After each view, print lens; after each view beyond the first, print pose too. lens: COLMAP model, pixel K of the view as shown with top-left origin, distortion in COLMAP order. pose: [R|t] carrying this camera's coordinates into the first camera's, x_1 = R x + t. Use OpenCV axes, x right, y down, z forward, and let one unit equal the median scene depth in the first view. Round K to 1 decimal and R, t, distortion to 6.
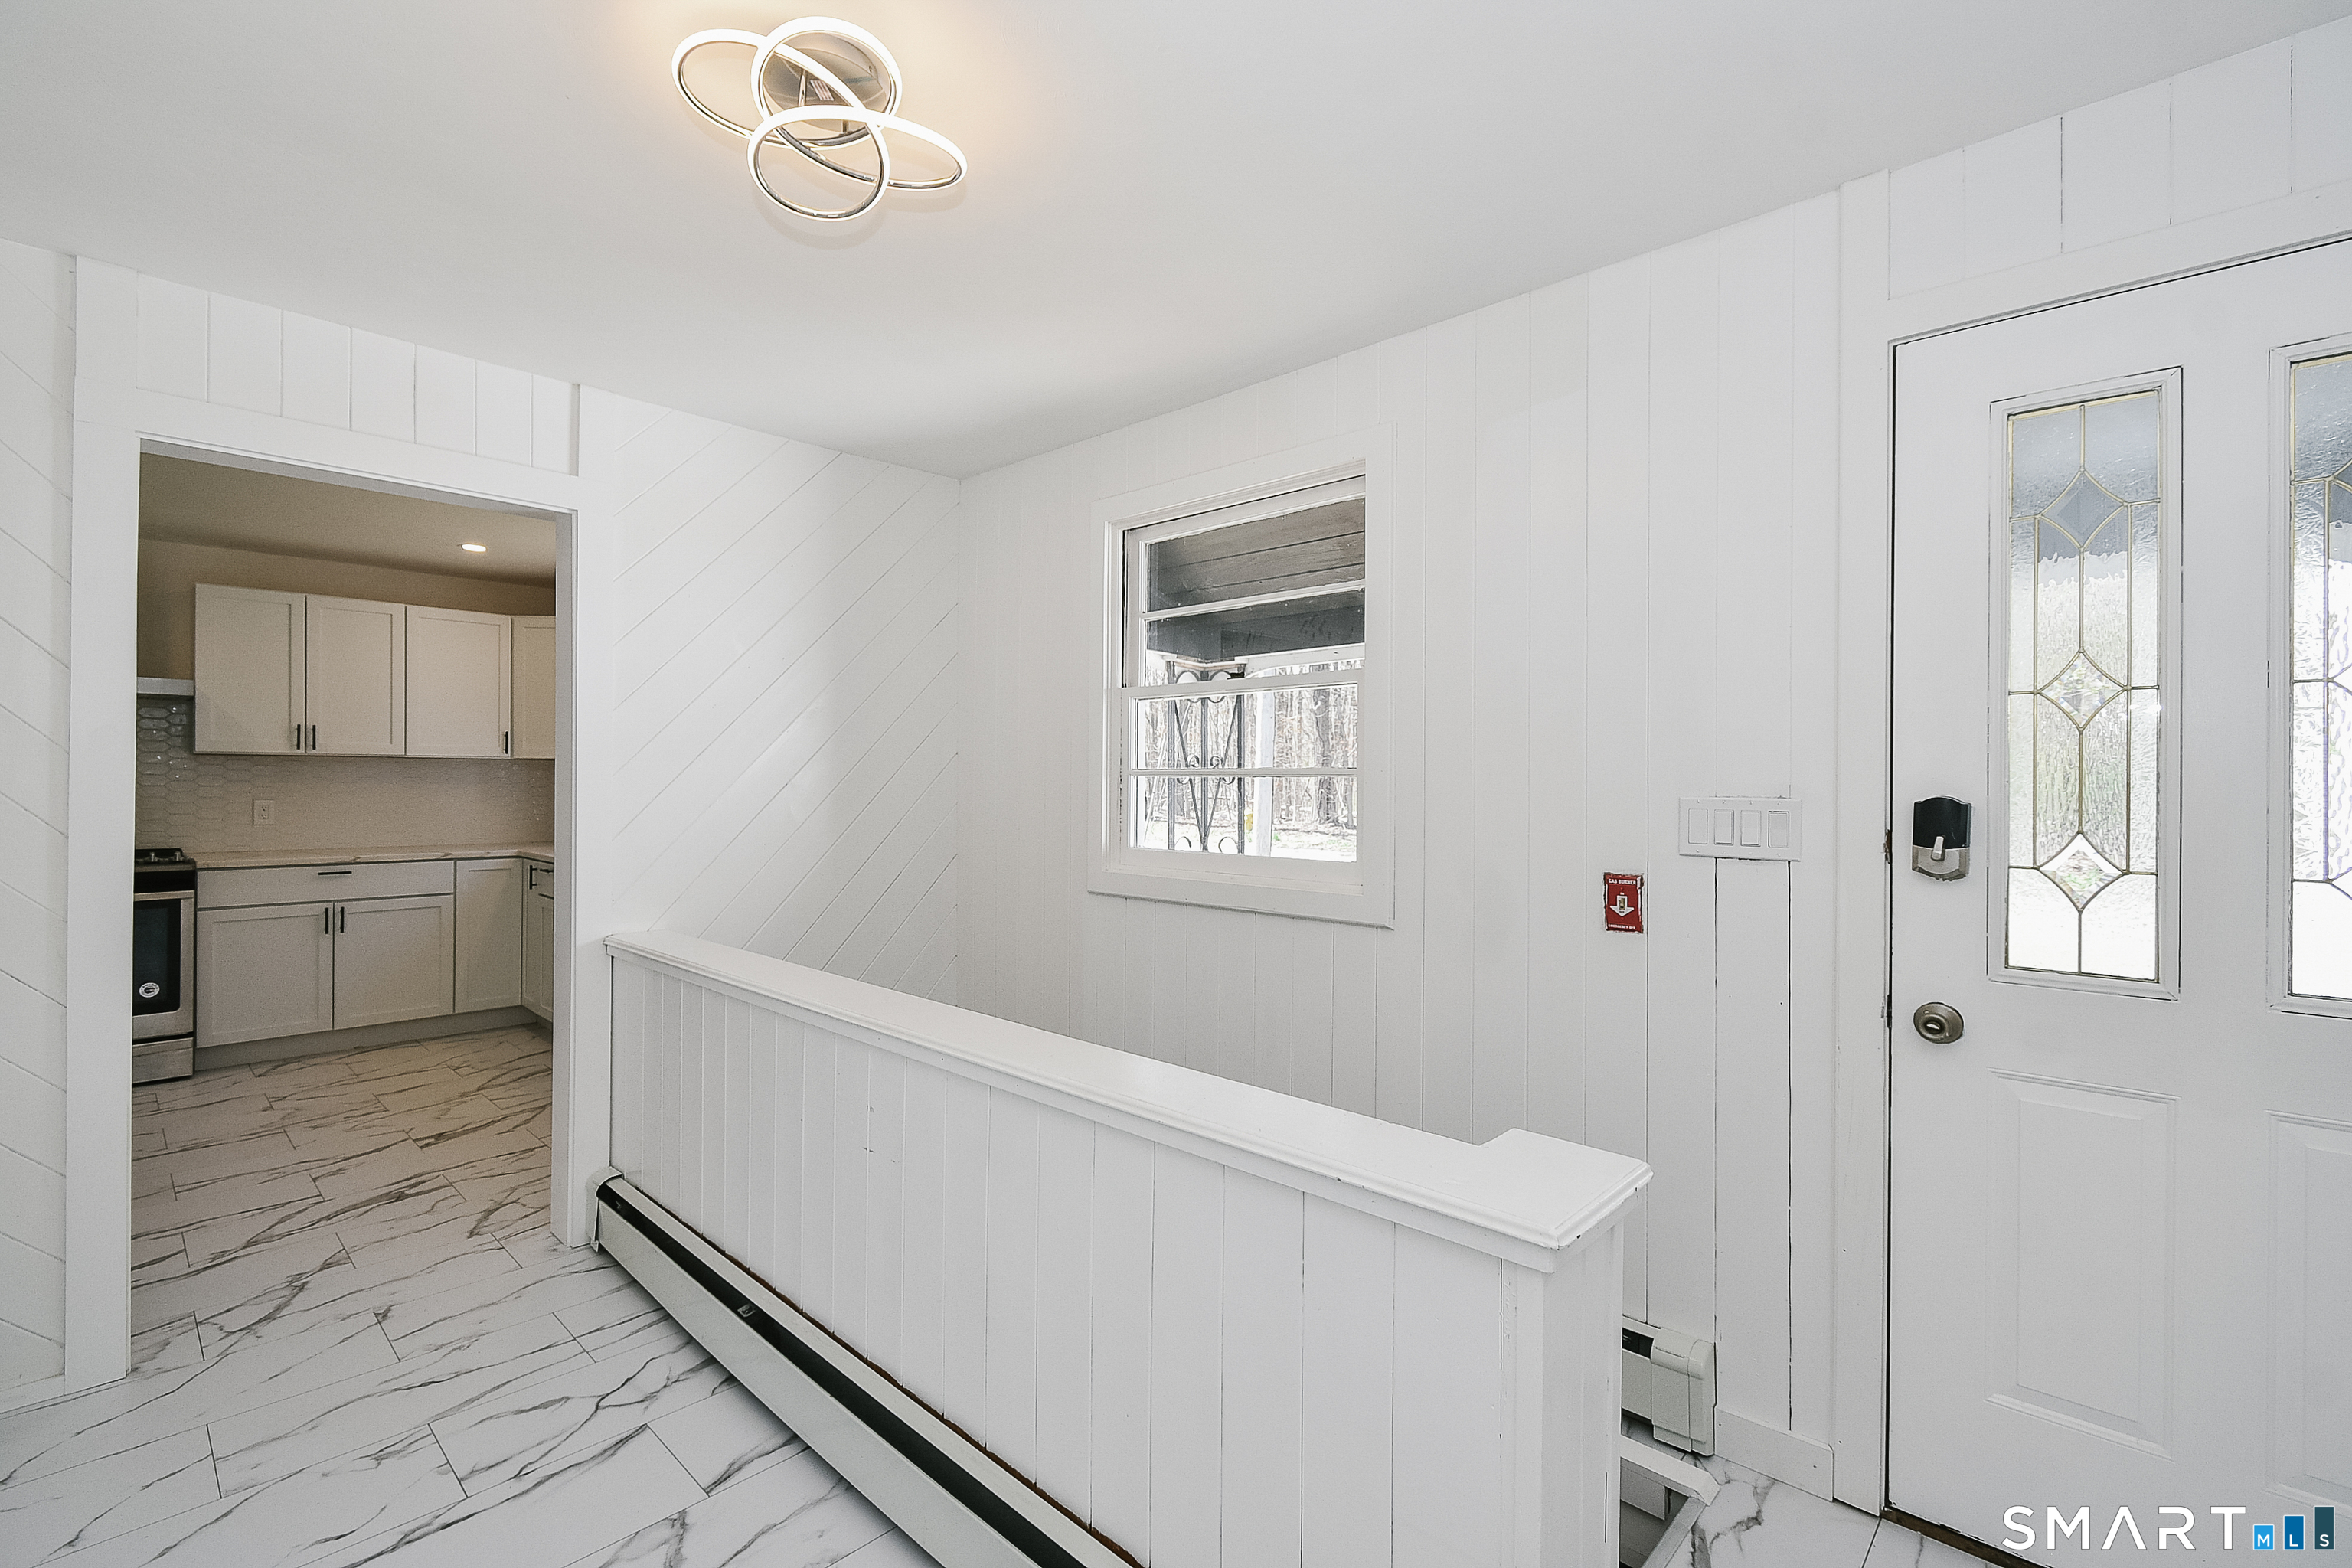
lens RADIAL K [[1026.9, 0, 1170.9], [0, 1026.9, 778.0], [0, 0, 1]] dist [0.004315, -0.000291]
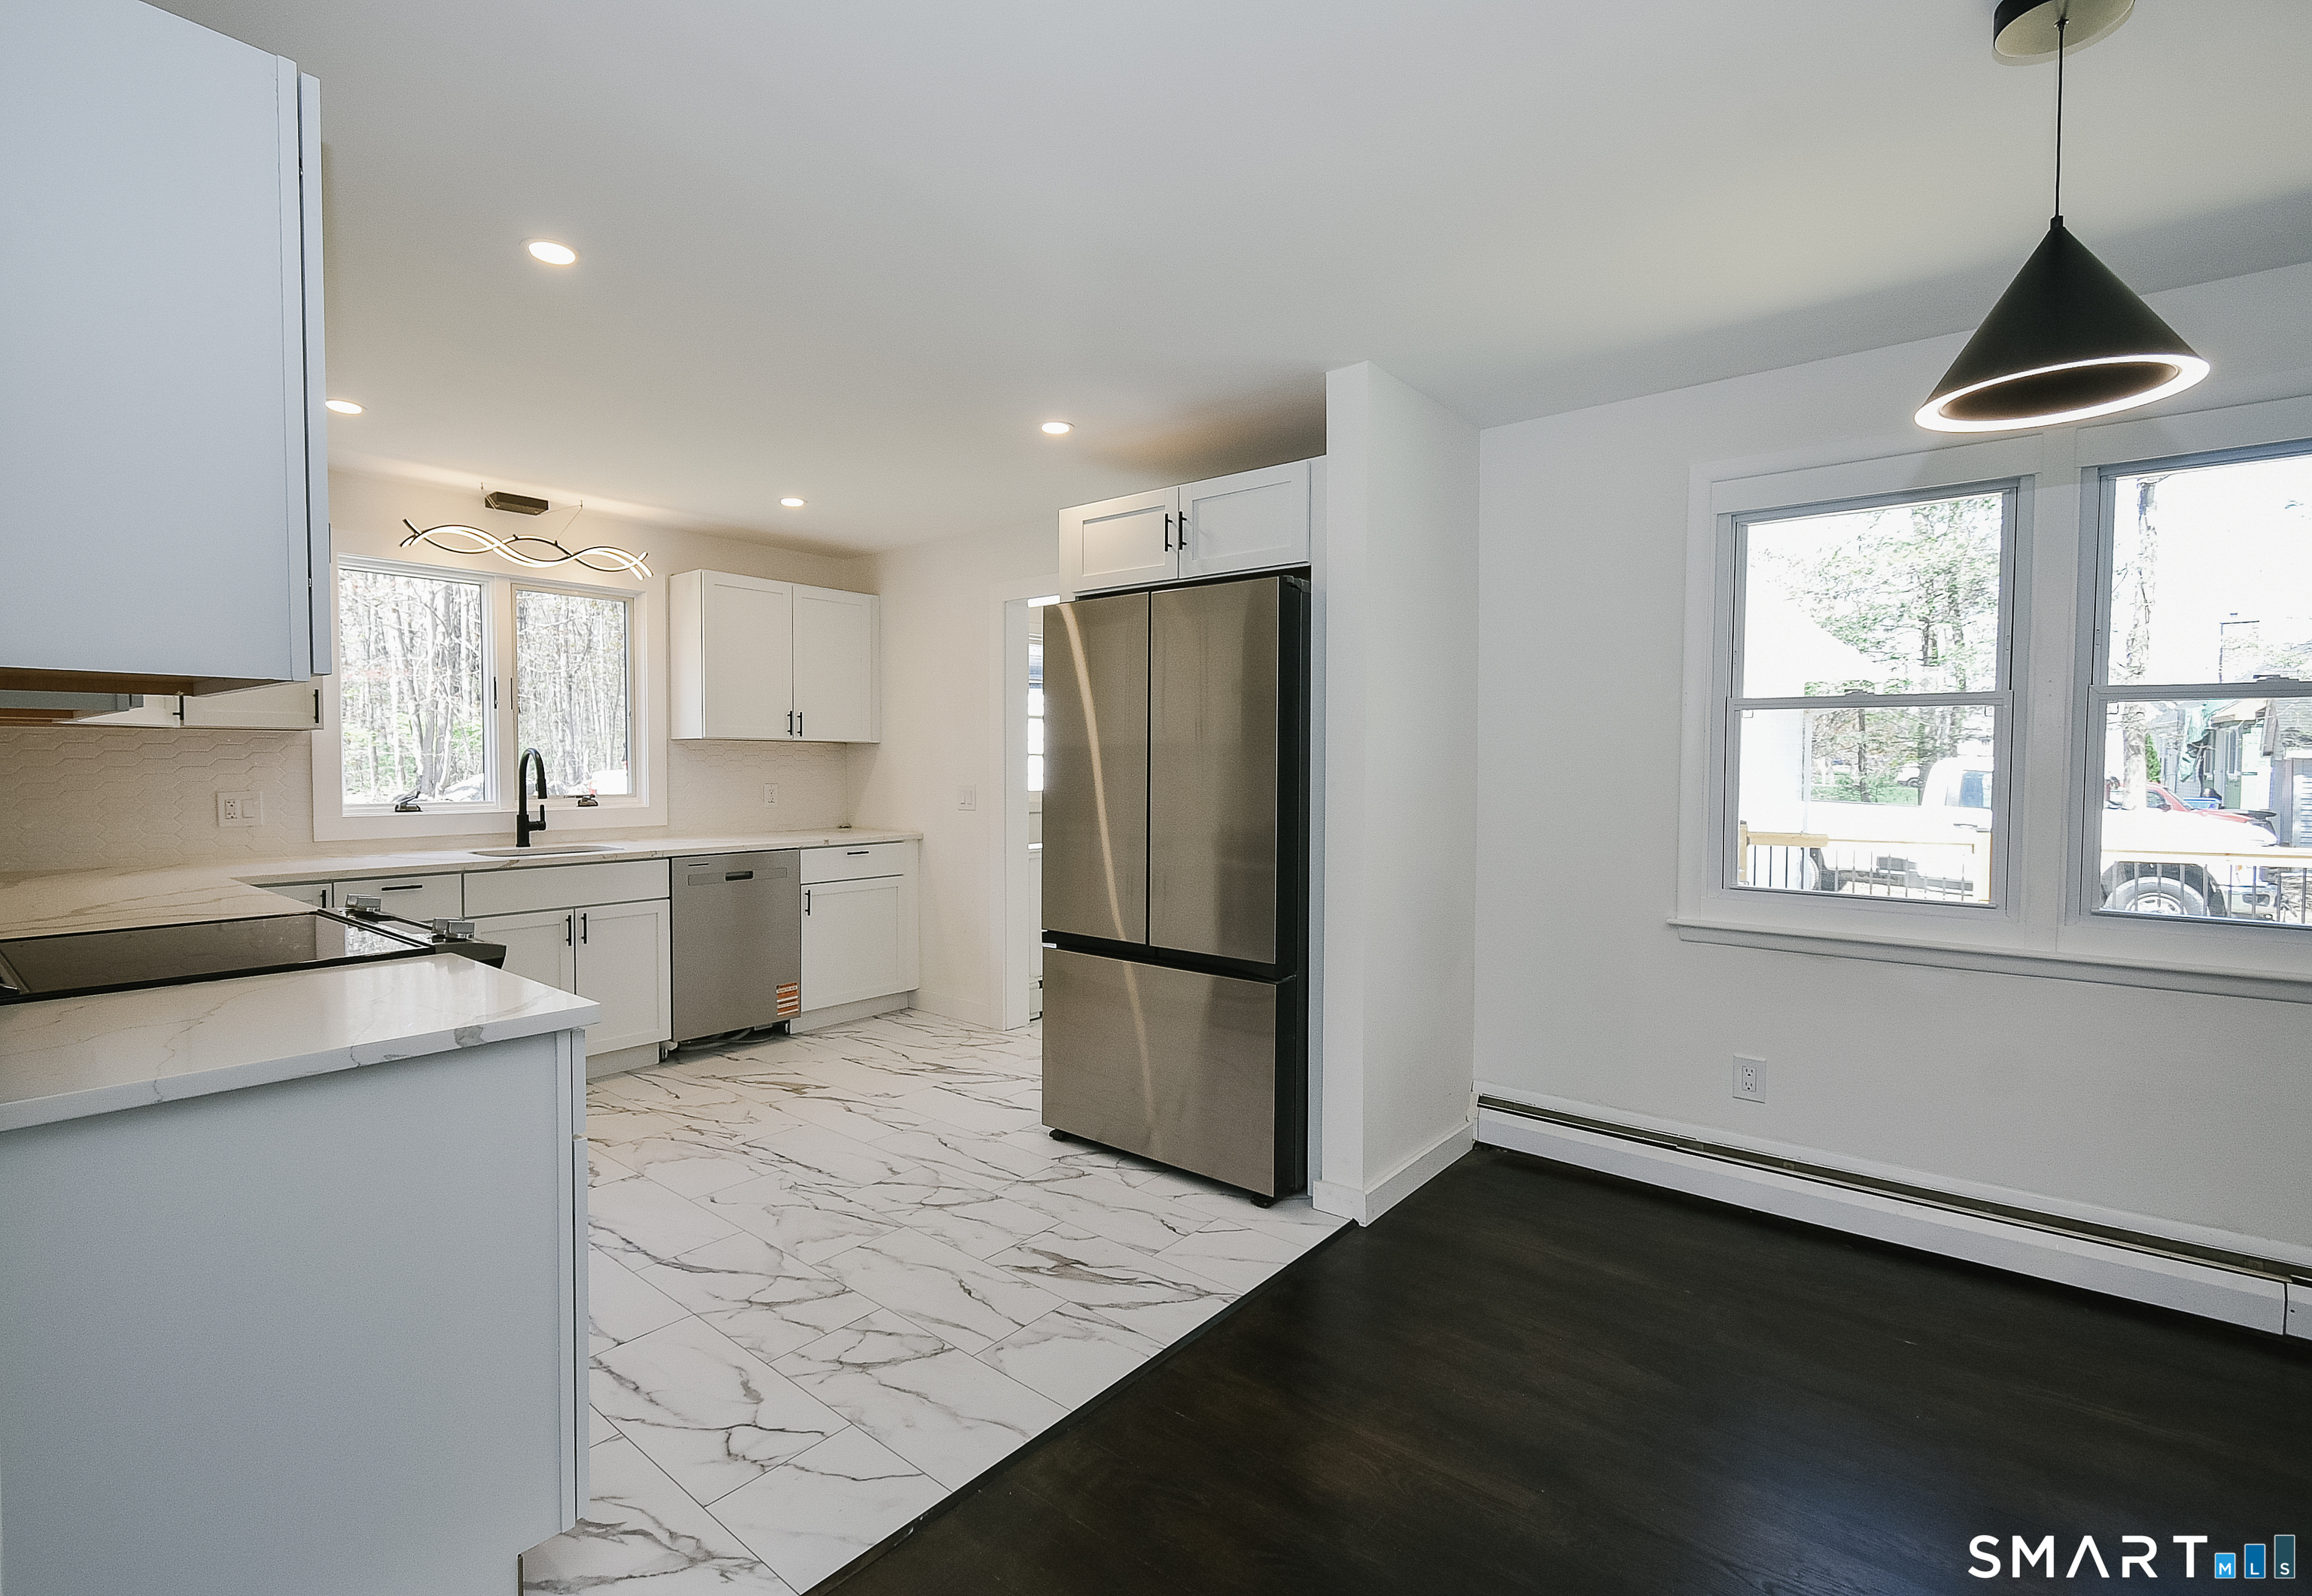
lens RADIAL K [[1053.4, 0, 1112.4], [0, 1053.4, 796.3], [0, 0, 1]] dist [0.001254, 0.000326]
pose [[-0.046104, -0.038359, 0.998200, -1.428198], [-0.001825, 0.999264, 0.038316, -0.001753], [-0.998935, -0.000055, -0.046140, 0.566246]]
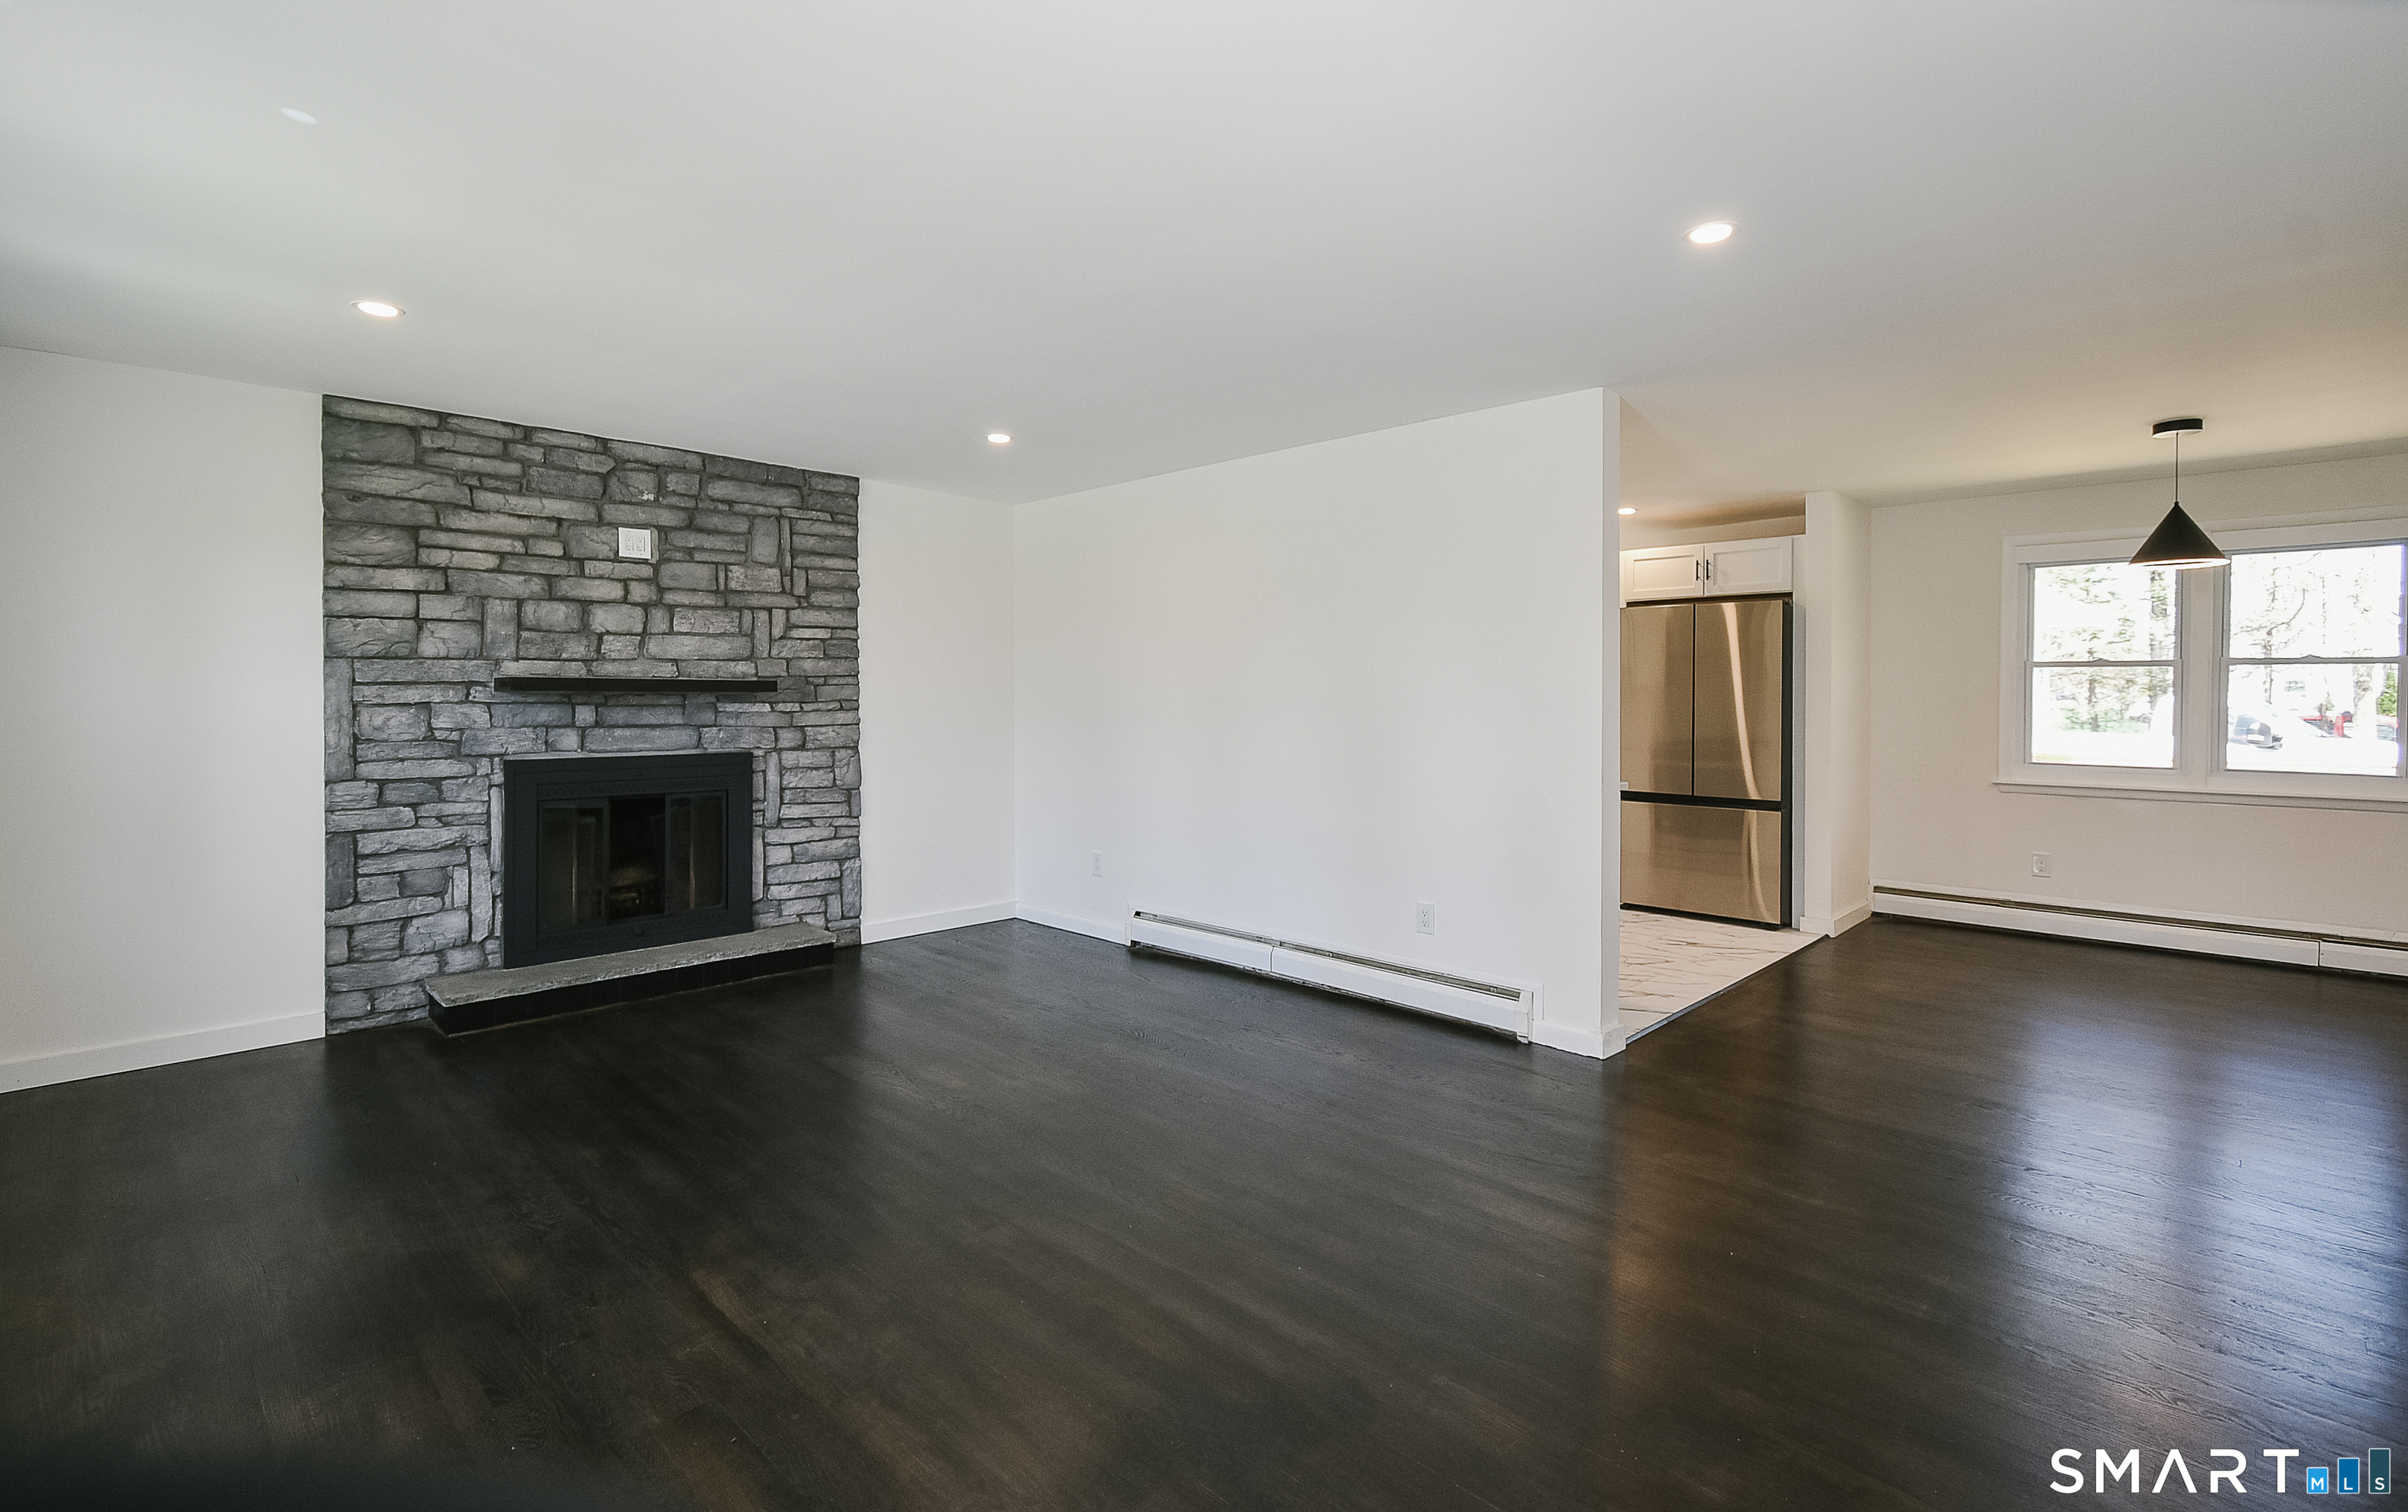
lens RADIAL K [[1082.1, 0, 1198.8], [0, 1082.1, 705.4], [0, 0, 1]] dist [0.002650, -0.000276]
pose [[0.022721, -0.014852, 0.999632, -2.052753], [-0.001800, 0.999887, 0.014897, -0.004159], [-0.999740, -0.002137, 0.022692, 1.071121]]
